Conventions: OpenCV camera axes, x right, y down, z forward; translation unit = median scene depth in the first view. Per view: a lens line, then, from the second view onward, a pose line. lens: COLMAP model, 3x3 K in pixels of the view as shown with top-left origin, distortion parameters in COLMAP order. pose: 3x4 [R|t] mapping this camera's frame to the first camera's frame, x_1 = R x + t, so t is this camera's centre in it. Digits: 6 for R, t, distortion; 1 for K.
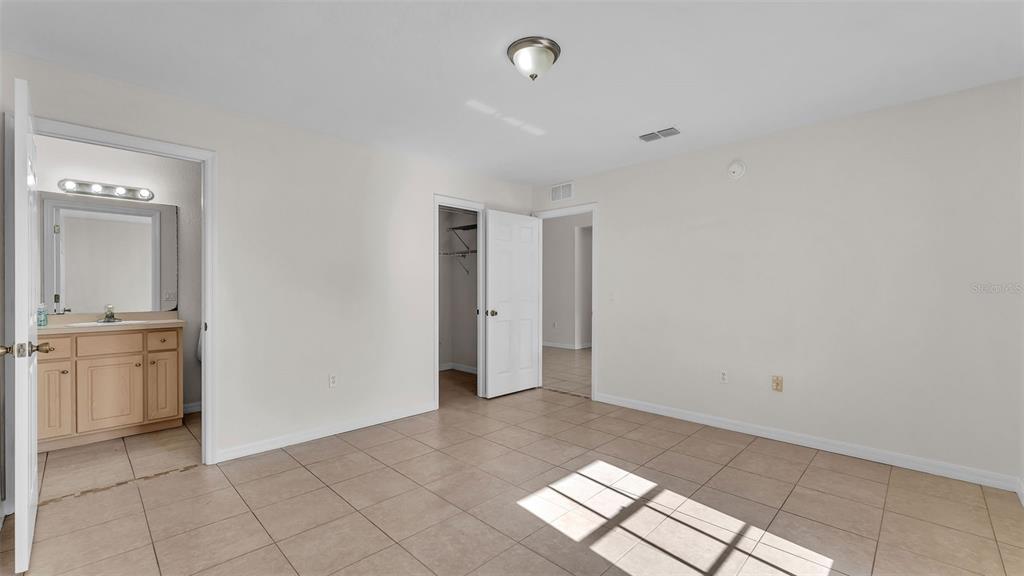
lens RADIAL K [[422.1, 0, 512.0], [0, 422.1, 288.0], [0, 0, 1]] dist [-0.000647, -0.000182]
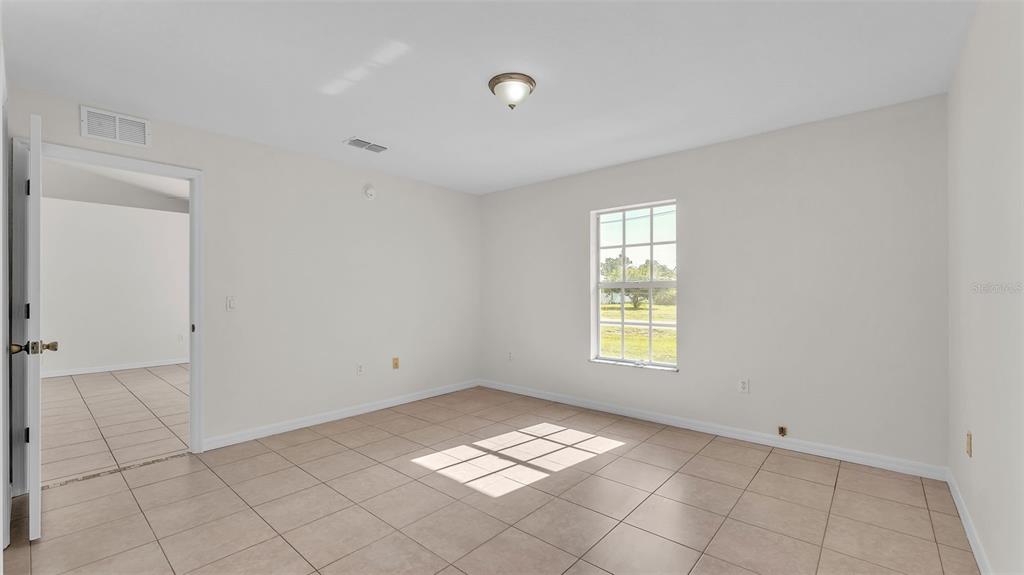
lens RADIAL K [[422.1, 0, 512.0], [0, 422.1, 287.5], [0, 0, 1]] dist [-0.000647, -0.000182]
pose [[-0.064104, 0.009122, 0.997901, -0.946039], [-0.000720, 0.999958, -0.009187, -0.001085], [-0.997943, -0.001308, -0.064095, 0.935413]]
